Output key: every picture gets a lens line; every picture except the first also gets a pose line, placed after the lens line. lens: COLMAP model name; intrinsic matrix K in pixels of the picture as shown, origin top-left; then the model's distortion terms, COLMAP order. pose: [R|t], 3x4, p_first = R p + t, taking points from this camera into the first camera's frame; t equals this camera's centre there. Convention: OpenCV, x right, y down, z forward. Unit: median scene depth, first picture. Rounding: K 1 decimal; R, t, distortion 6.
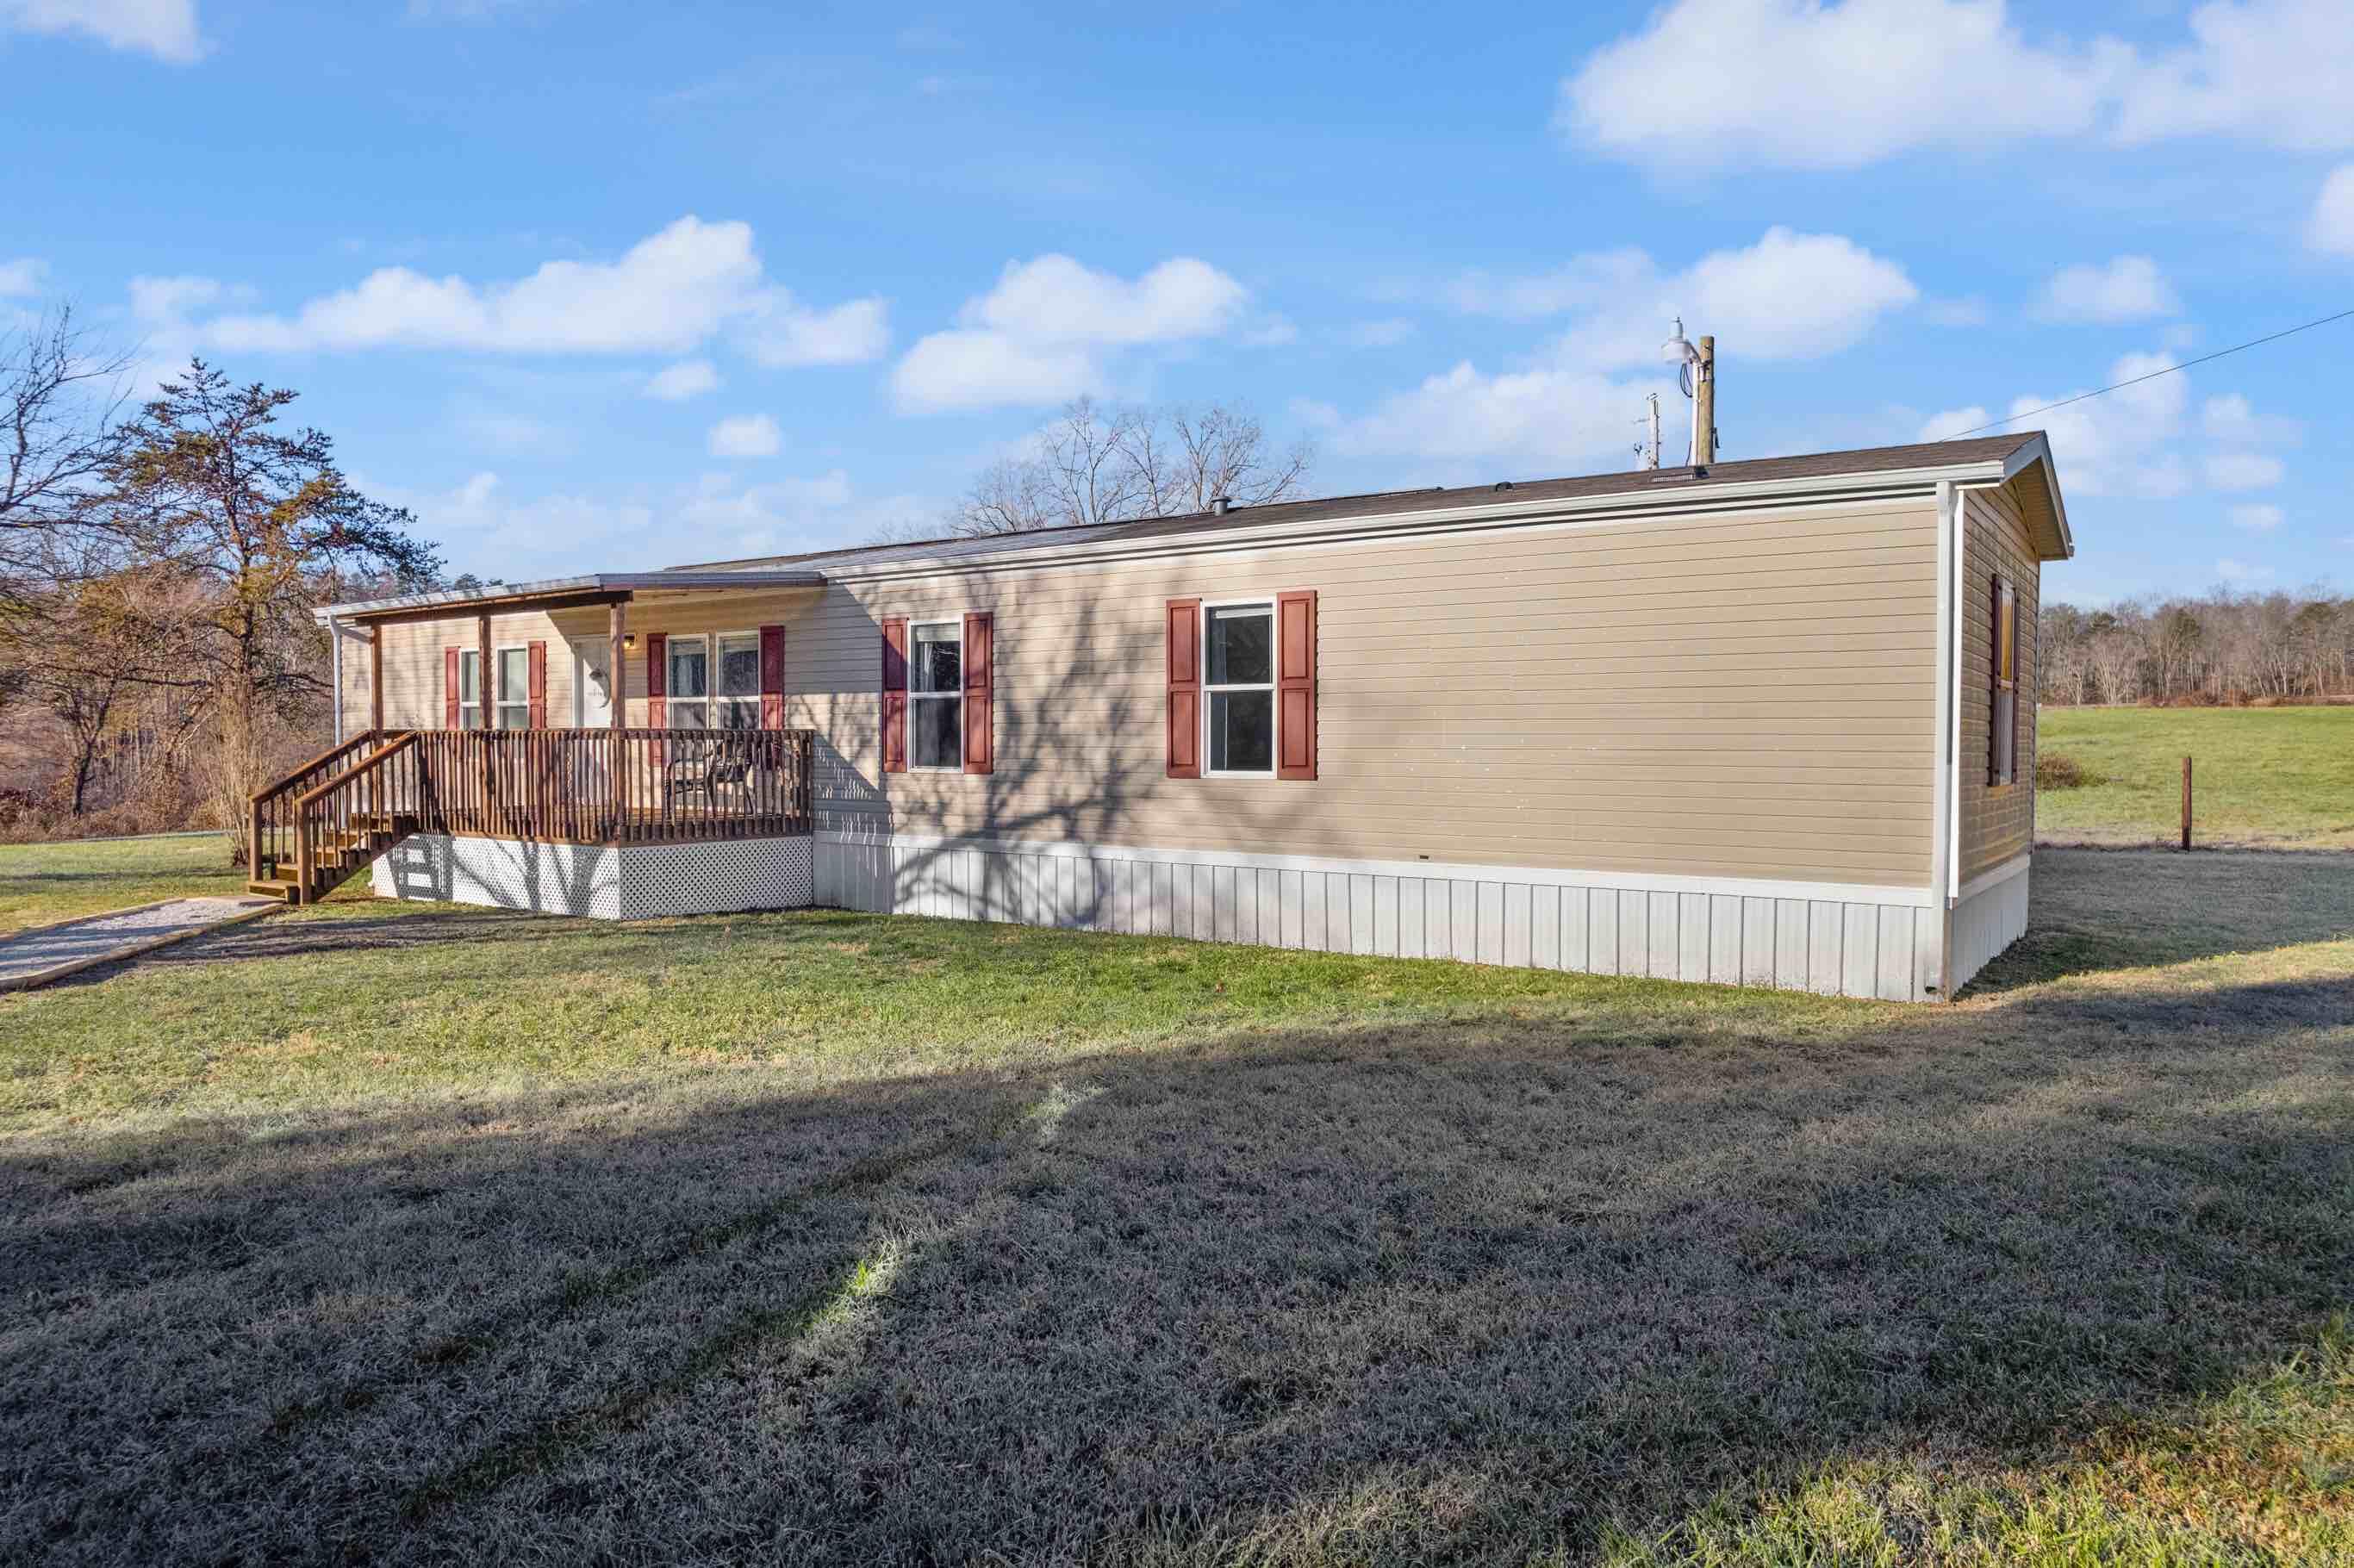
lens RADIAL K [[1515.7, 0, 1177.0], [0, 1515.7, 784.0], [0, 0, 1]] dist [-0.077797, 0.065653]
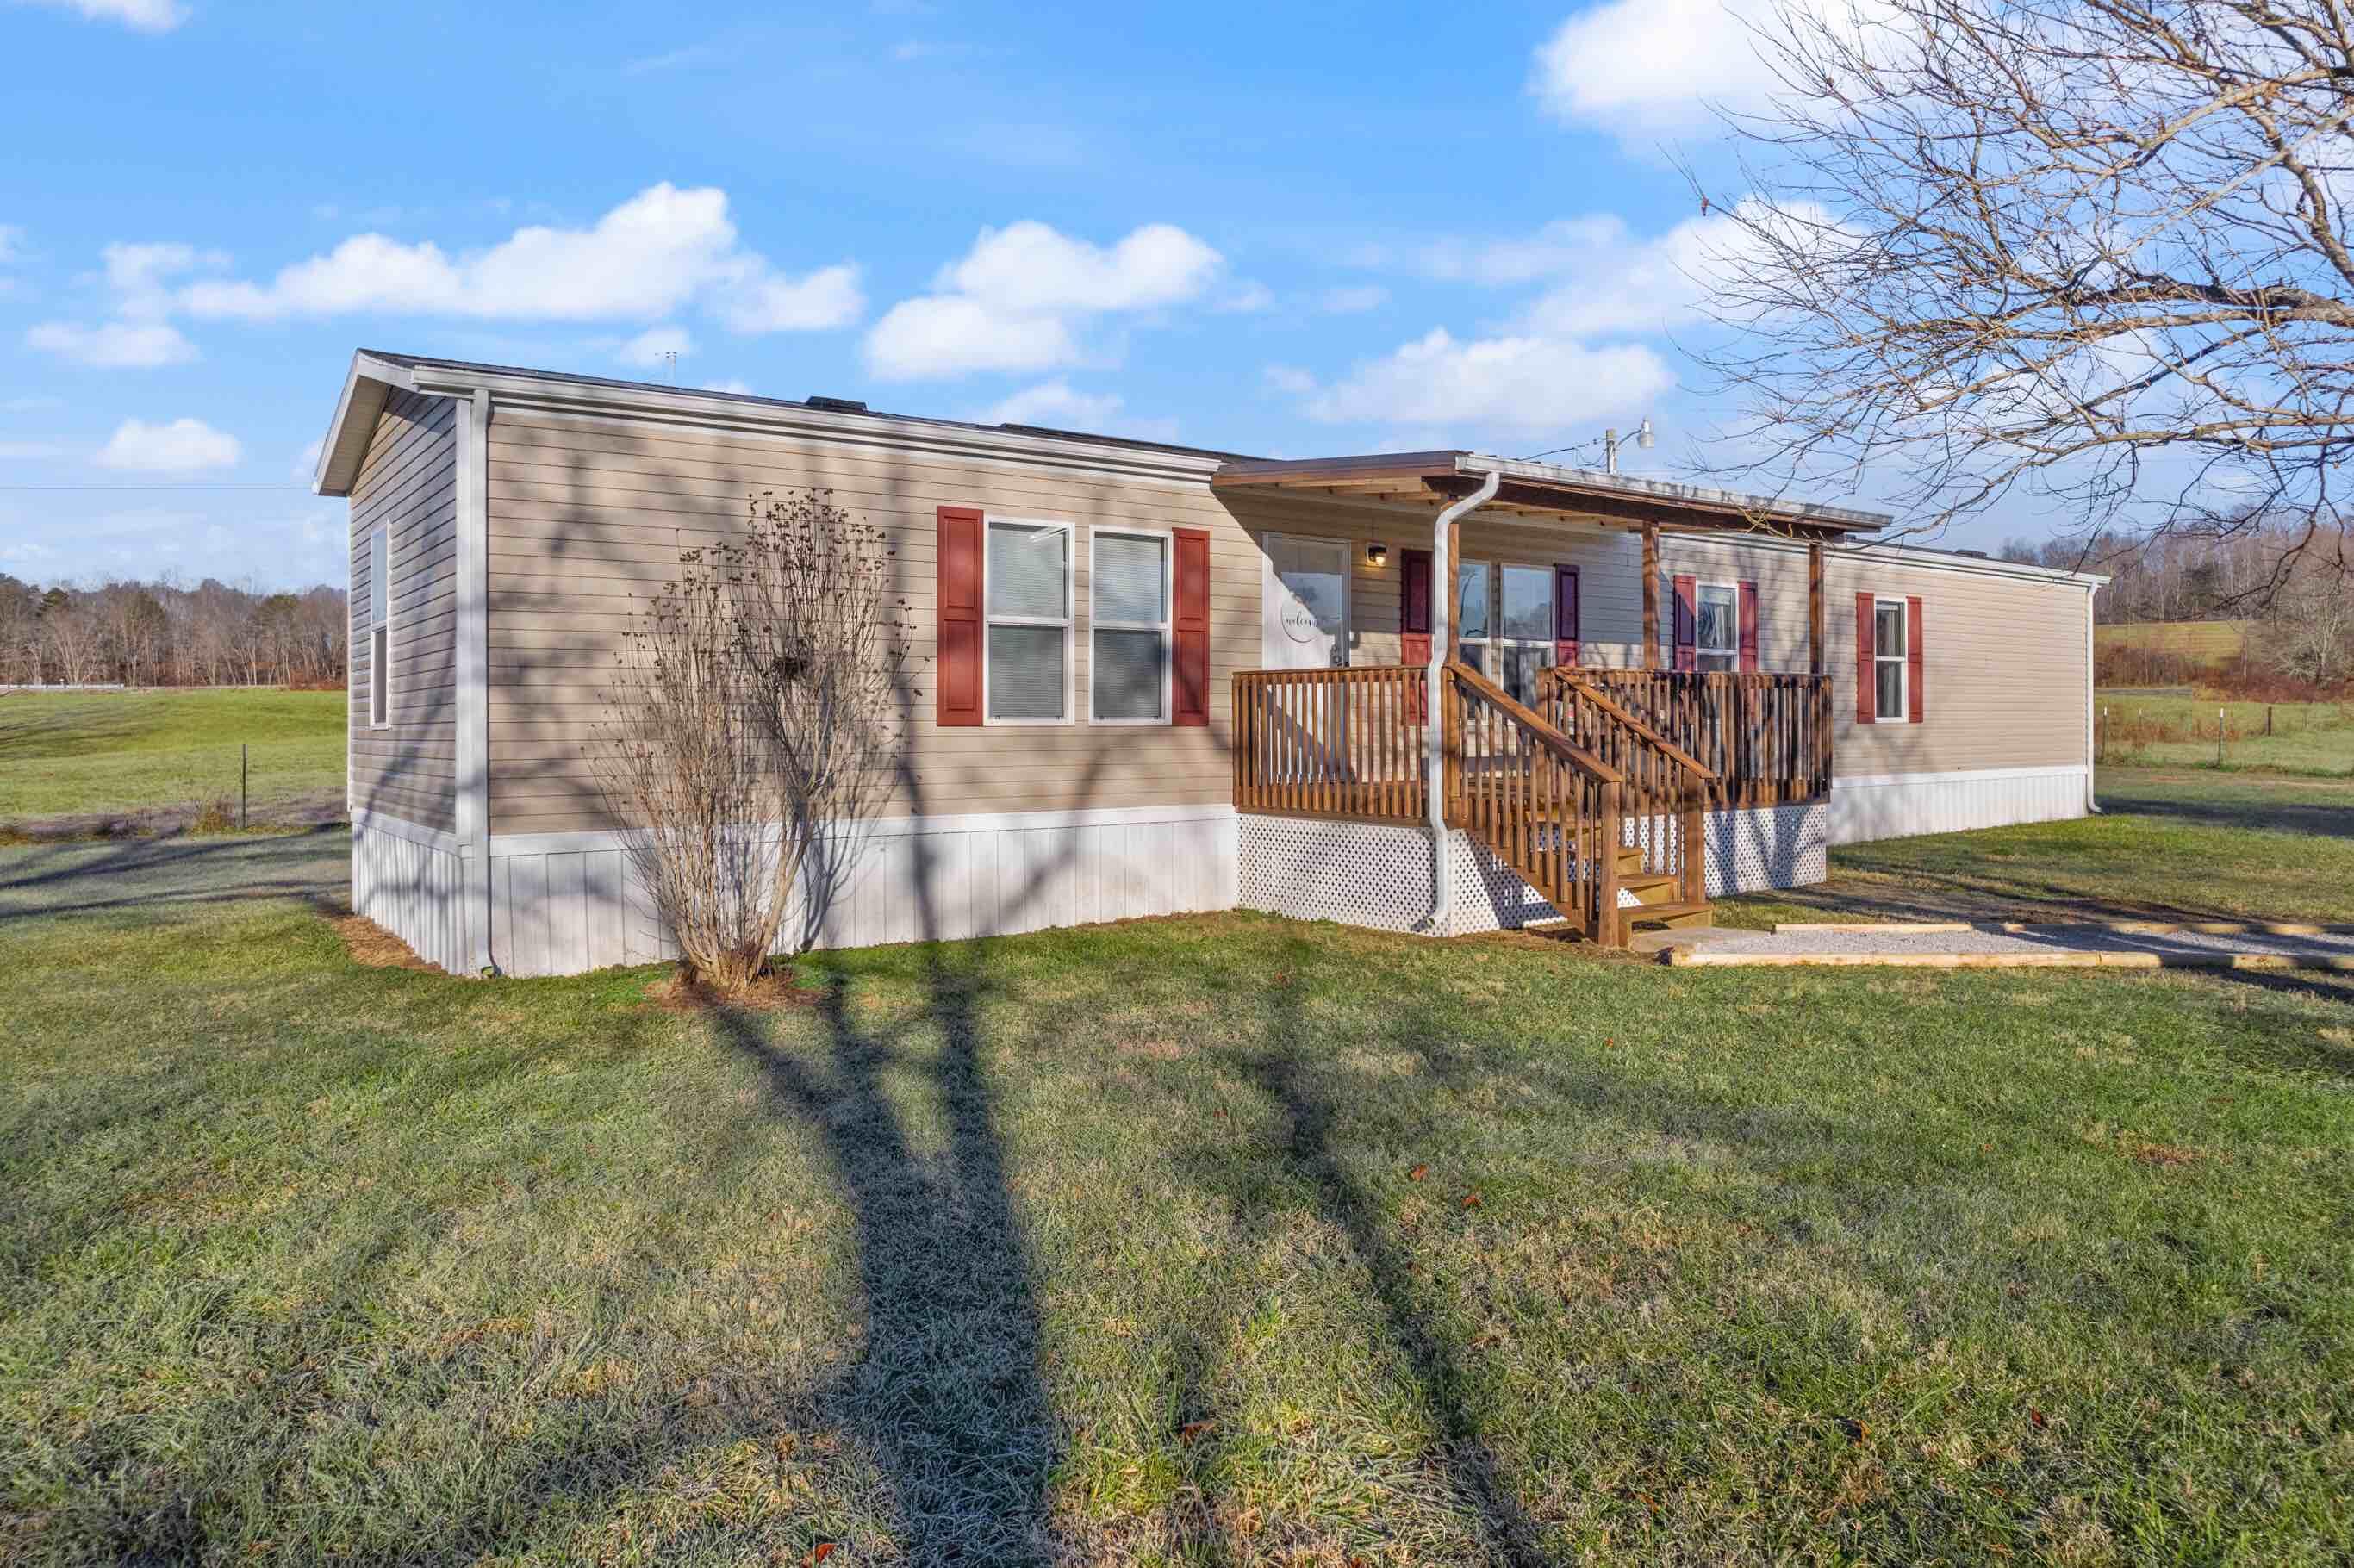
lens RADIAL K [[1515.7, 0, 1177.0], [0, 1515.7, 784.0], [0, 0, 1]] dist [-0.077797, 0.065653]
pose [[0.317393, -0.043726, 0.947285, -1.321233], [0.033999, 0.998819, 0.034714, -0.014981], [-0.947684, 0.021189, 0.318505, 1.037430]]
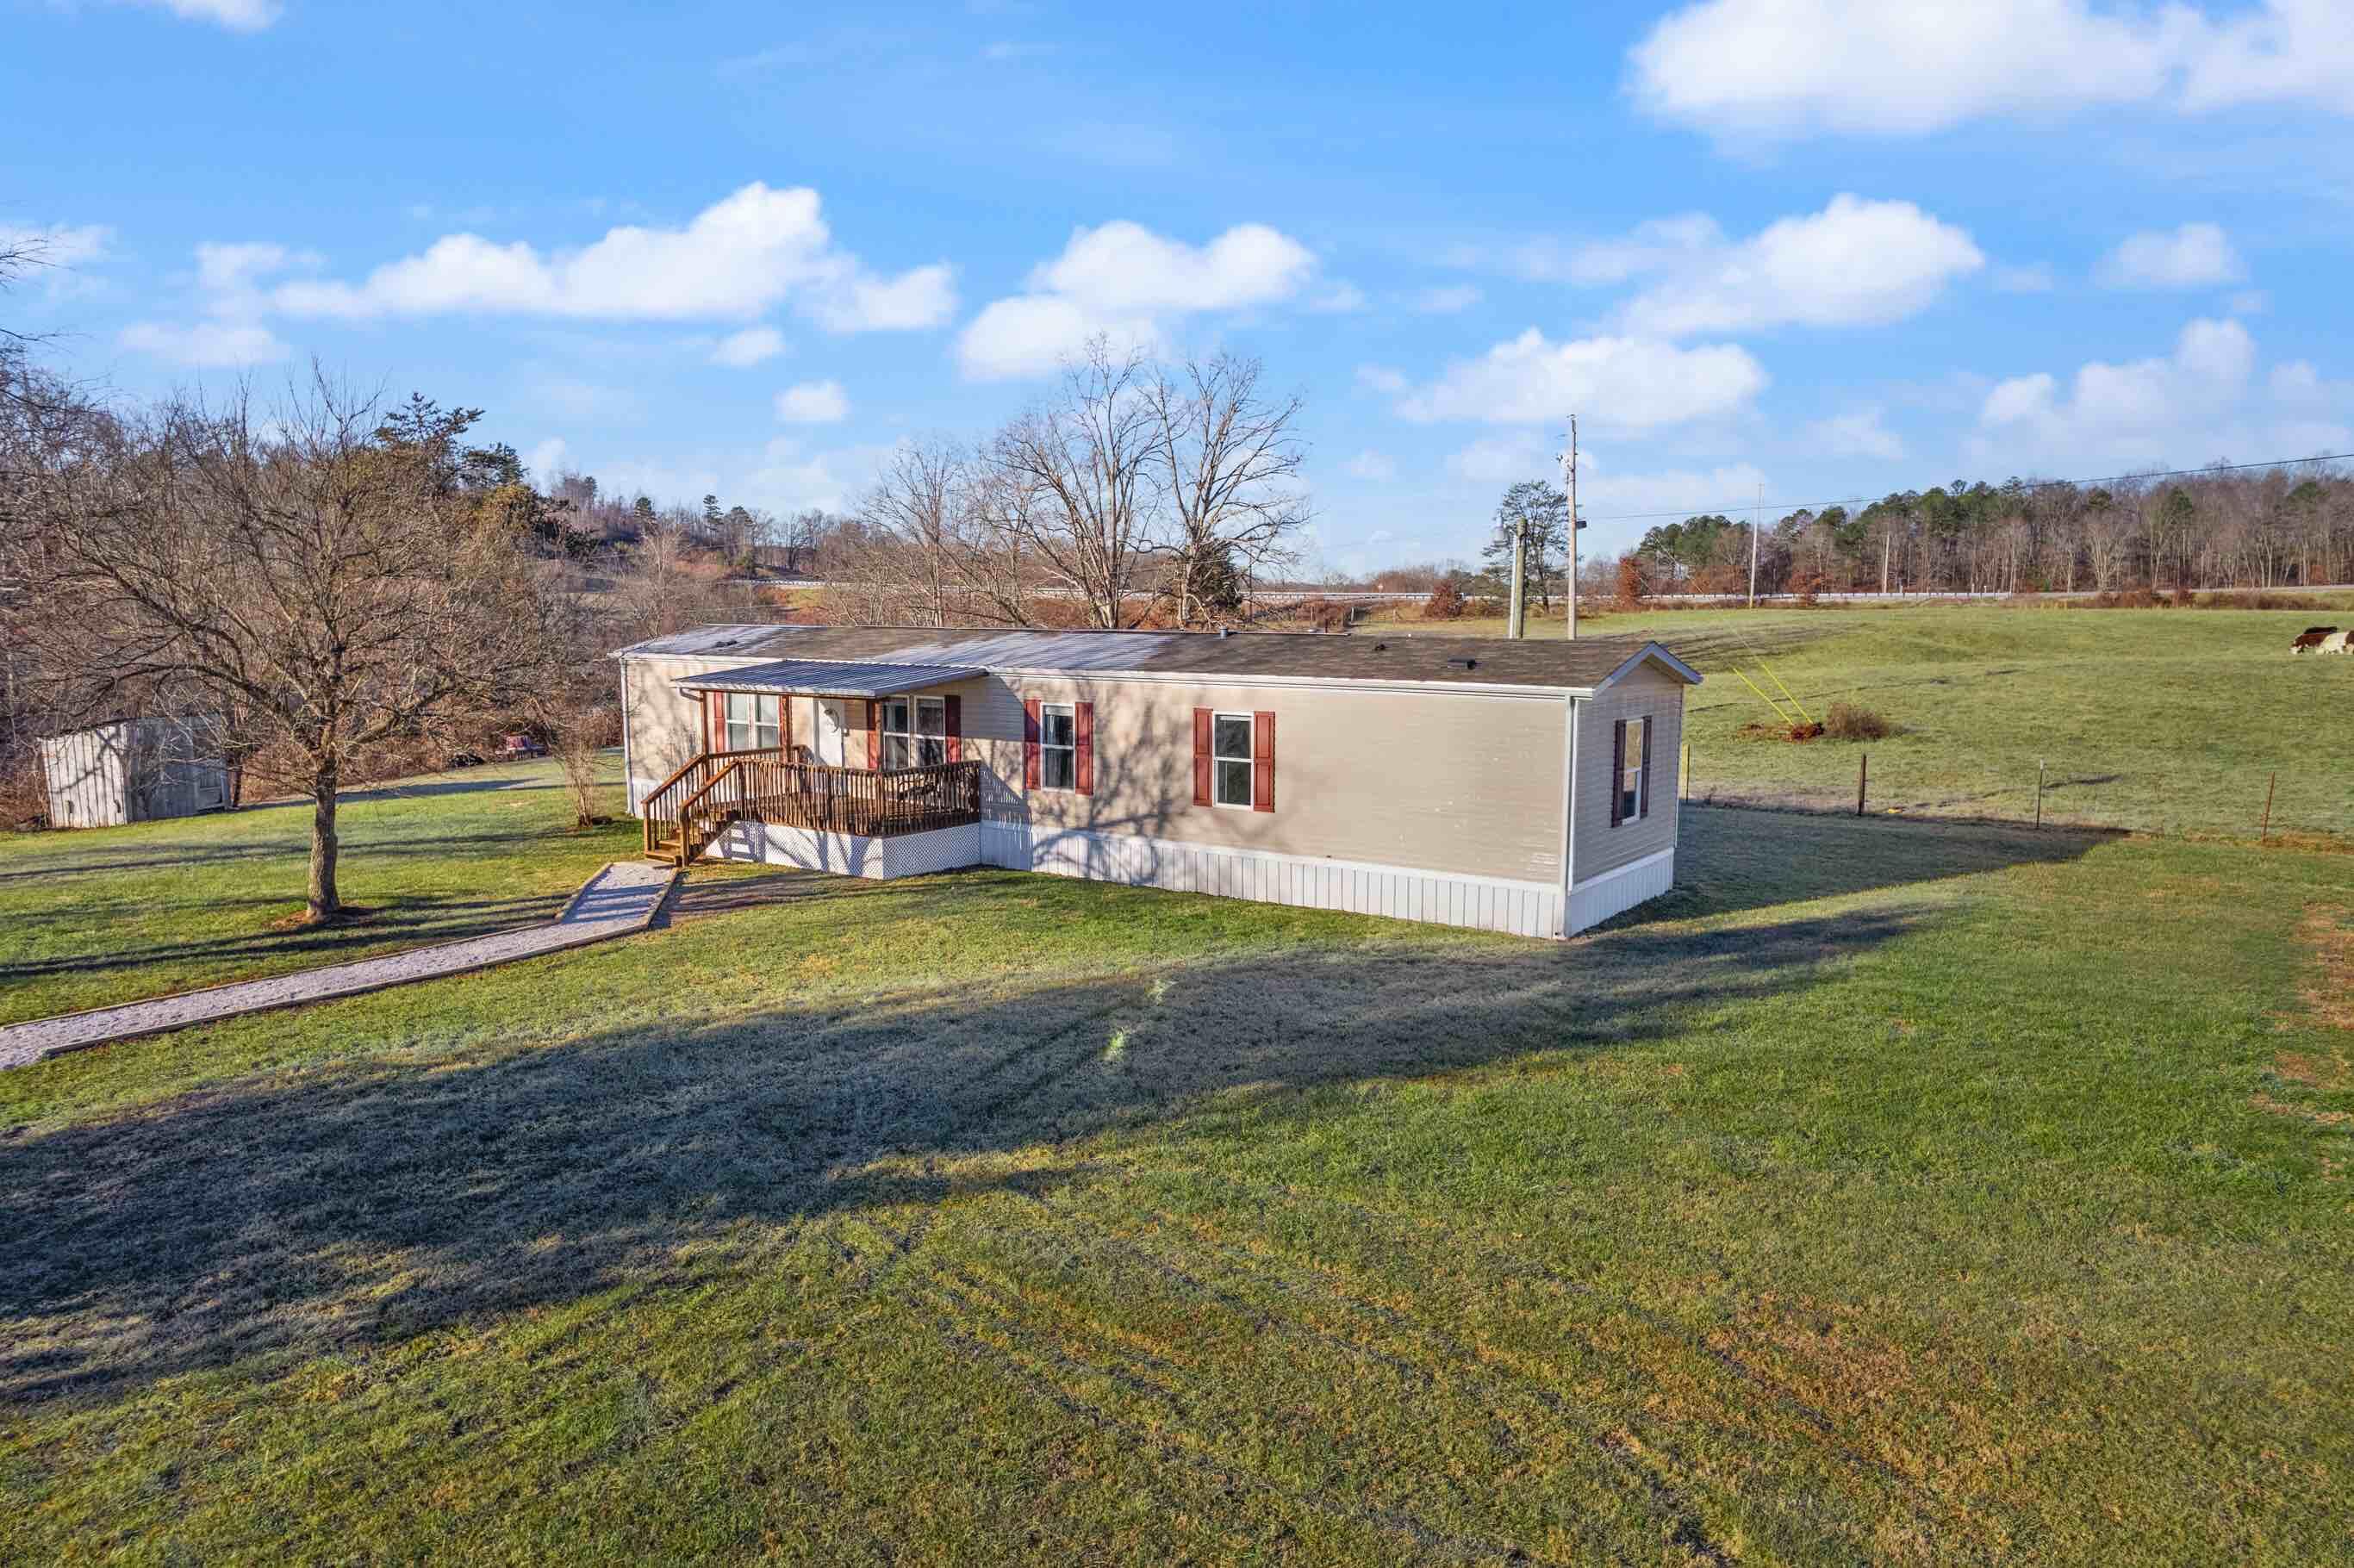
lens RADIAL K [[1515.7, 0, 1177.0], [0, 1515.7, 784.0], [0, 0, 1]] dist [-0.077797, 0.065653]
pose [[0.999994, 0.001017, -0.003394, -0.018398], [-0.000709, 0.995966, 0.089731, -0.173994], [0.003472, -0.089728, 0.995960, -0.730739]]
